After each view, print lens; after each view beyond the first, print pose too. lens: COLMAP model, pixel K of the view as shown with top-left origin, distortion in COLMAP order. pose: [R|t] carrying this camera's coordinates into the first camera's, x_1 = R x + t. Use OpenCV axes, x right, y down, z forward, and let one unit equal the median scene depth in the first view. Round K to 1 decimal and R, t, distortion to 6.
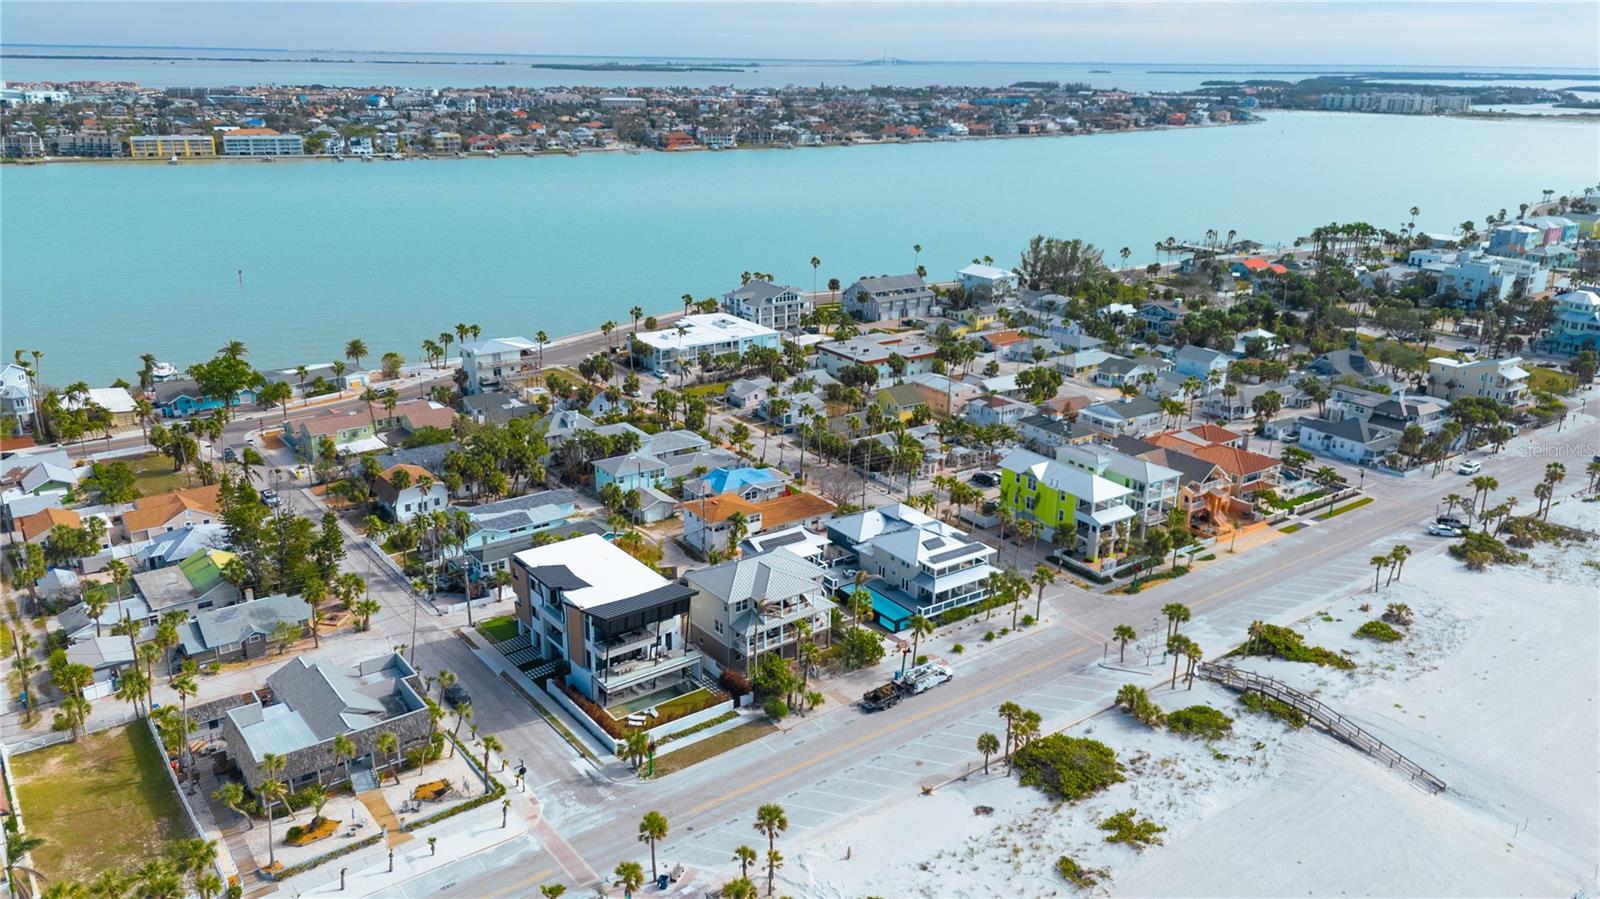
lens RADIAL K [[1177.3, 0, 800.0], [0, 1177.3, 449.5], [0, 0, 1]] dist [0.076207, -0.080797]
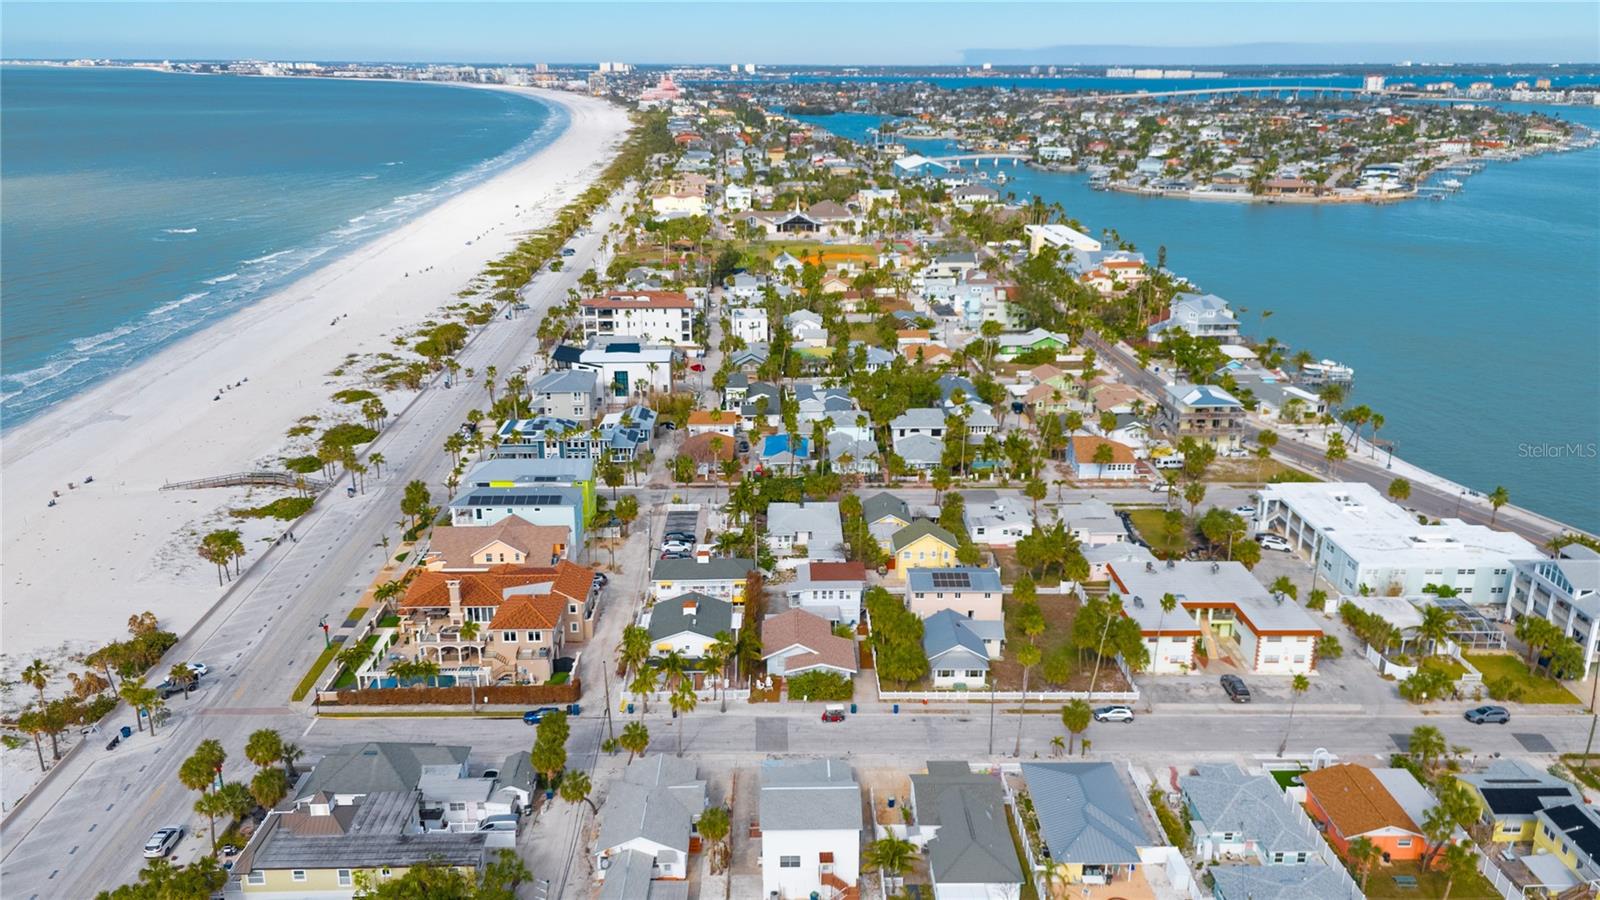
lens RADIAL K [[1228.4, 0, 800.0], [0, 1228.4, 450.0], [0, 0, 1]] dist [0.061188, -0.056560]
pose [[-0.566848, 0.235623, -0.789408, 0.883807], [-0.269906, 0.852223, 0.448182, -0.508856], [0.778354, 0.467117, -0.419485, 1.525153]]
